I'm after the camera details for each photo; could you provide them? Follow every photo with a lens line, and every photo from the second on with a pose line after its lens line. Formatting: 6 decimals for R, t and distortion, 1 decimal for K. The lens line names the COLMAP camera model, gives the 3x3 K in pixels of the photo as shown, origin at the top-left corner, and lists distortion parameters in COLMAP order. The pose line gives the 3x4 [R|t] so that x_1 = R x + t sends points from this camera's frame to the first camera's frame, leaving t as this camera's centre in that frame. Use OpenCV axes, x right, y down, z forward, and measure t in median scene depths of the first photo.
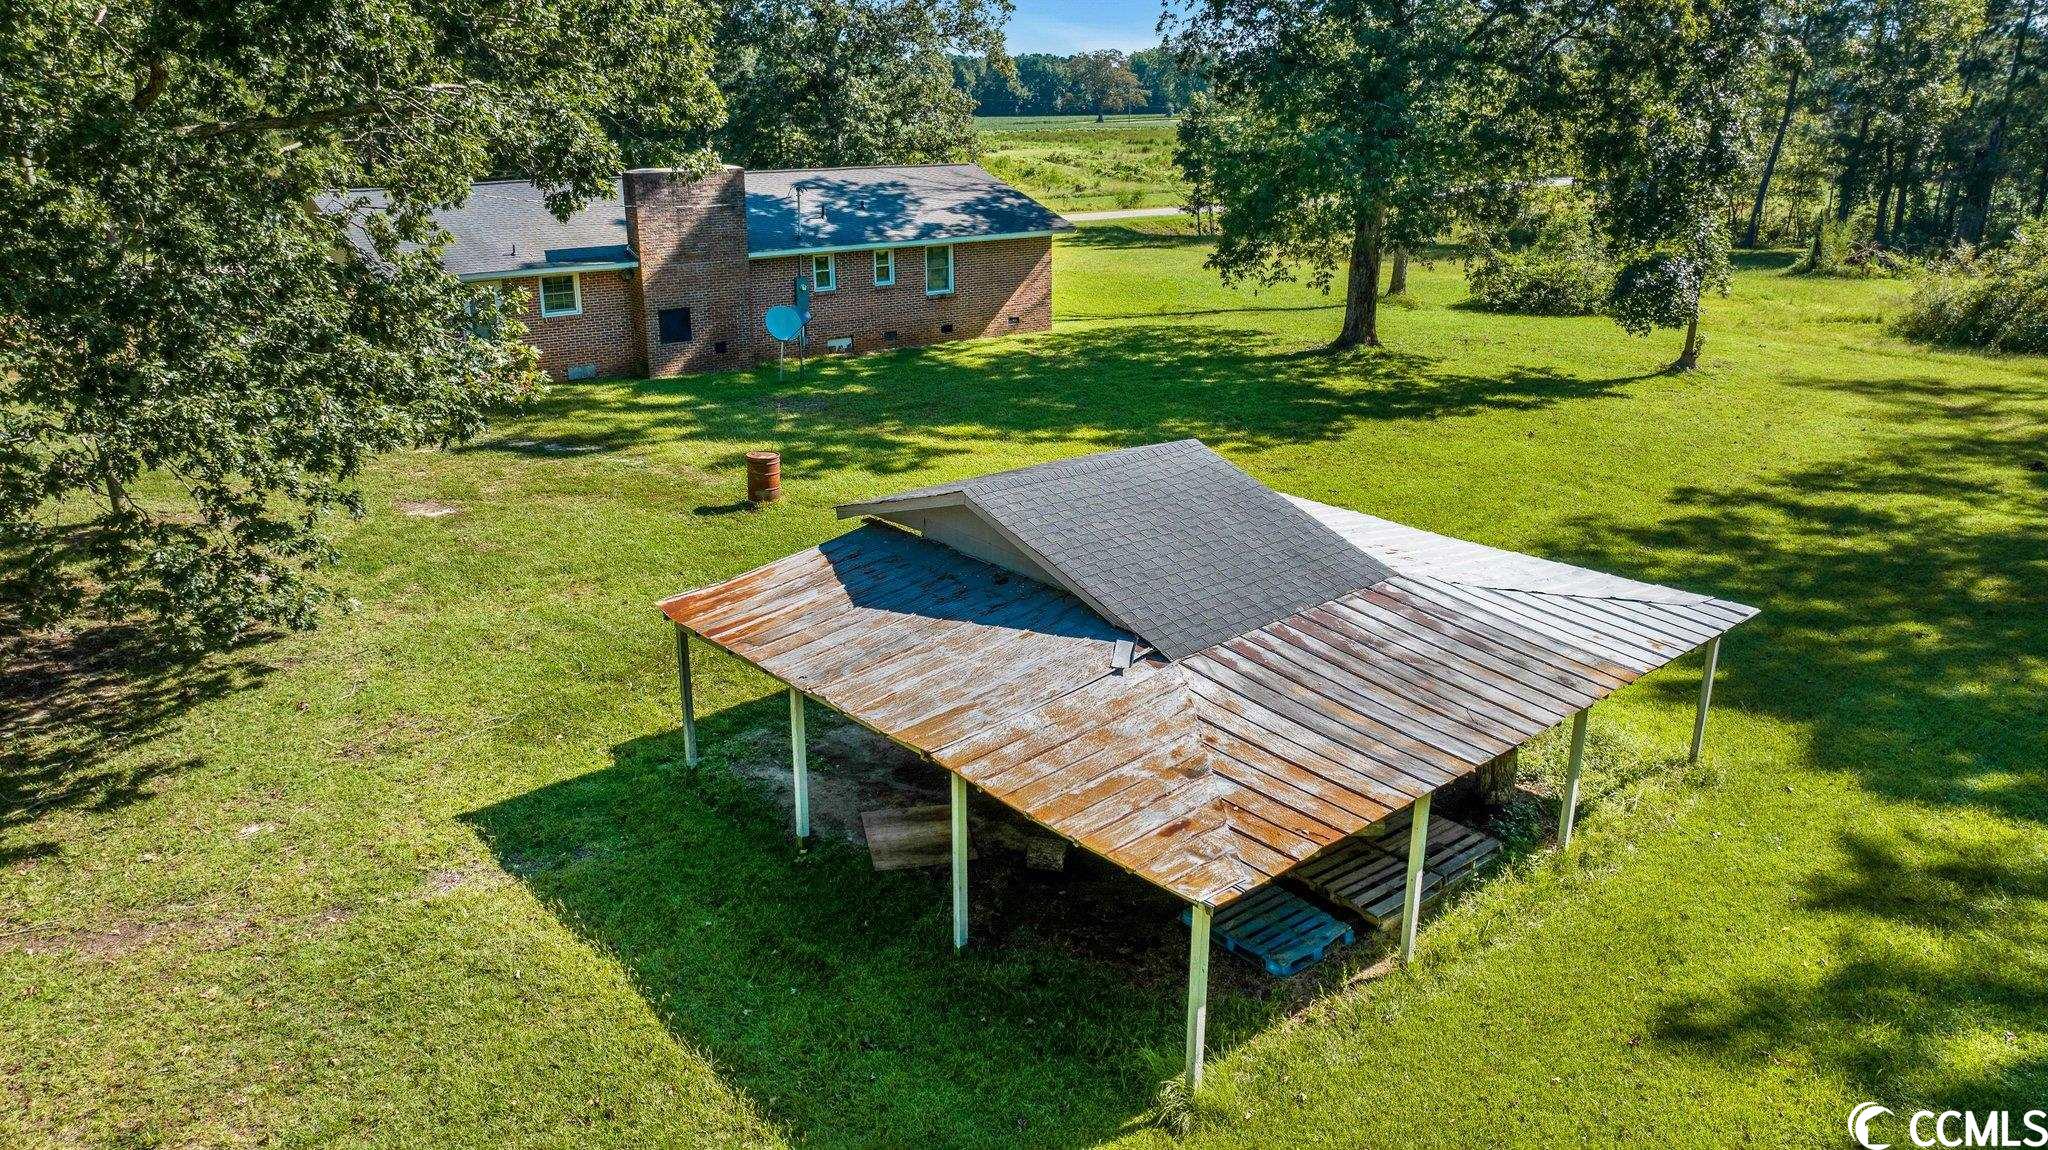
lens RADIAL K [[1401.0, 0, 1024.3], [0, 1401.0, 576.8], [0, 0, 1]] dist [-0.029035, 0.000580]
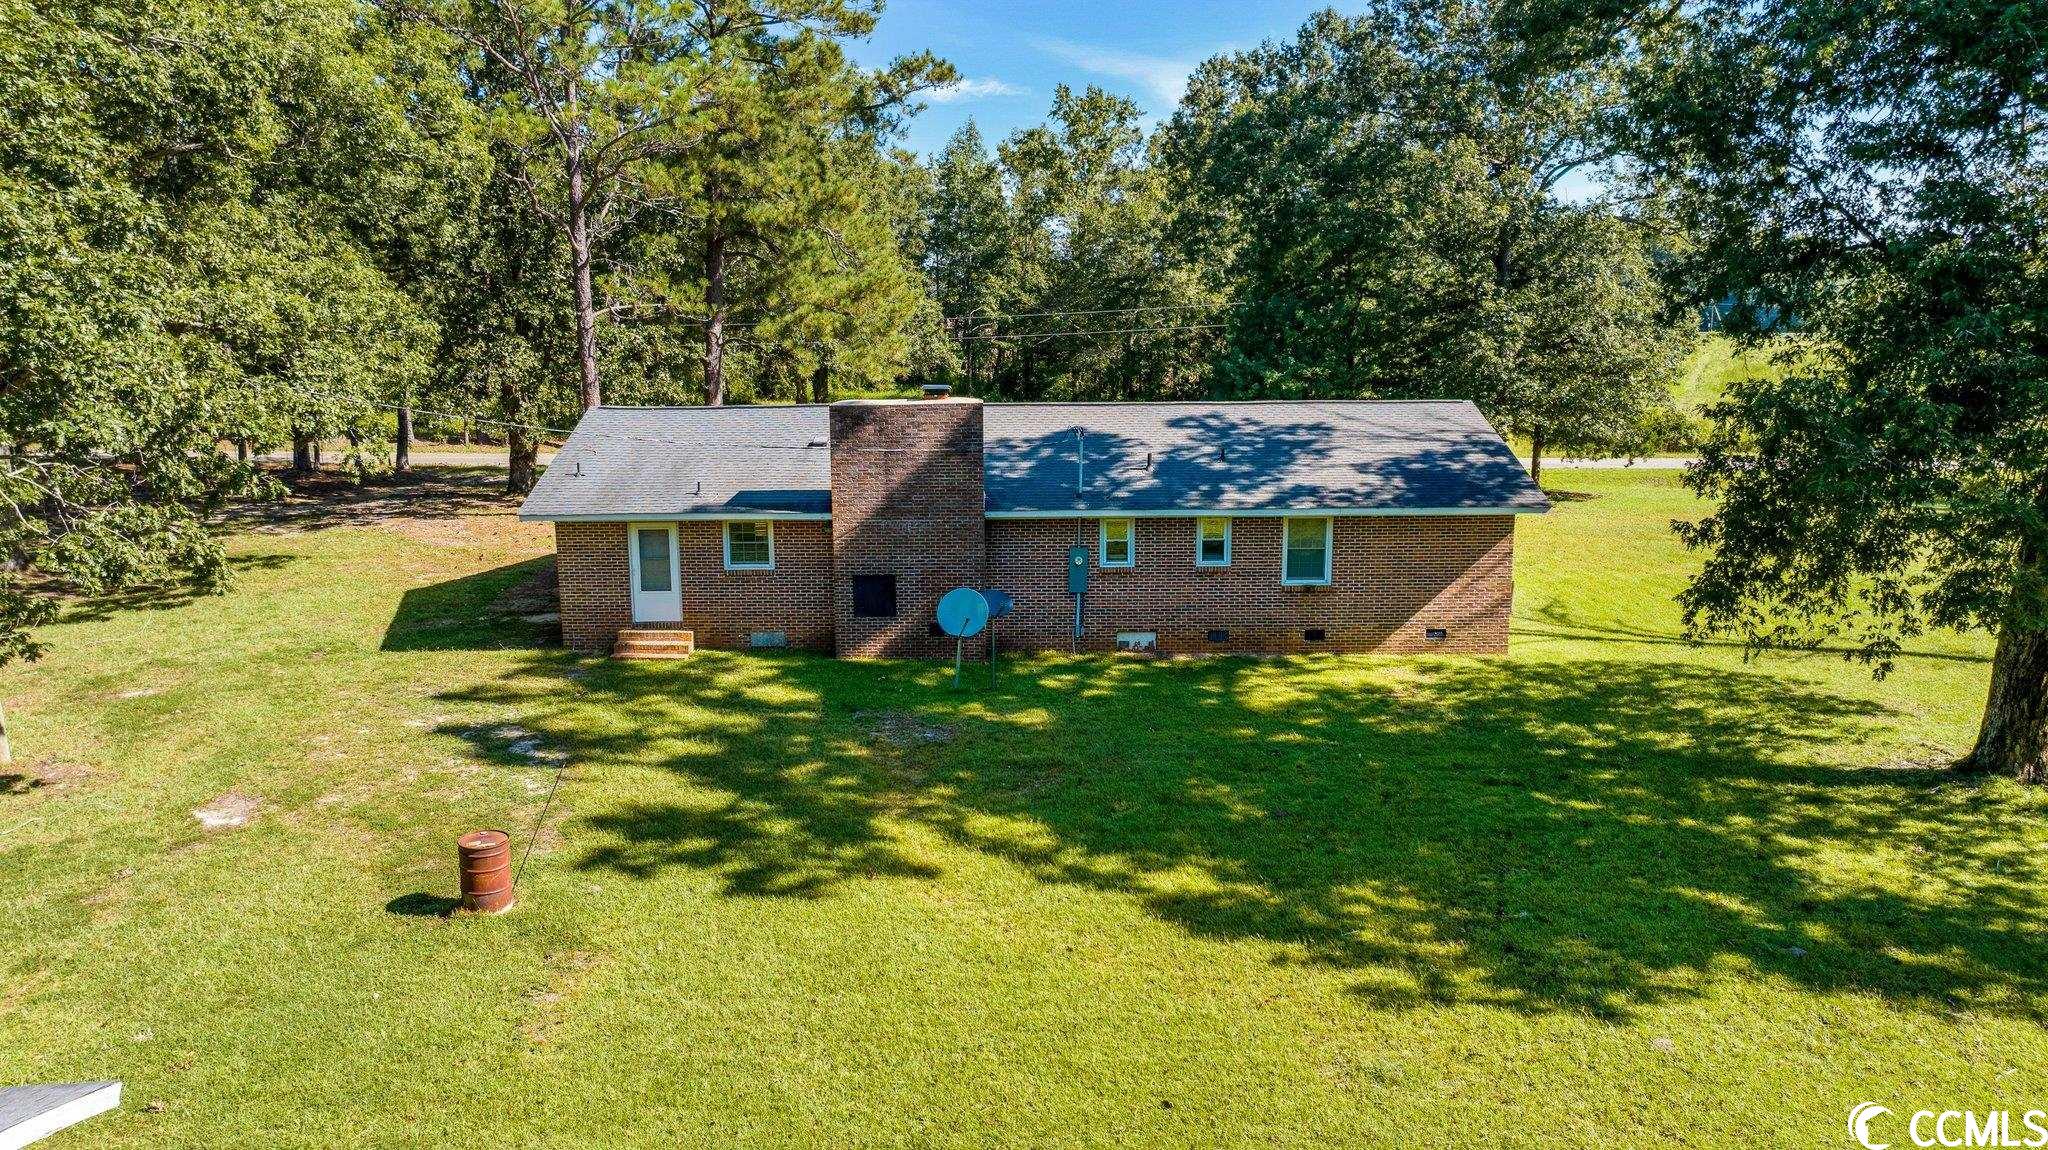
lens RADIAL K [[1401.0, 0, 1023.3], [0, 1401.0, 571.0], [0, 0, 1]] dist [-0.029035, 0.000580]
pose [[0.793316, 0.107011, -0.599331, 0.278627], [-0.192006, 0.978169, -0.079499, -0.145215], [0.577740, 0.178143, 0.796544, 0.416663]]
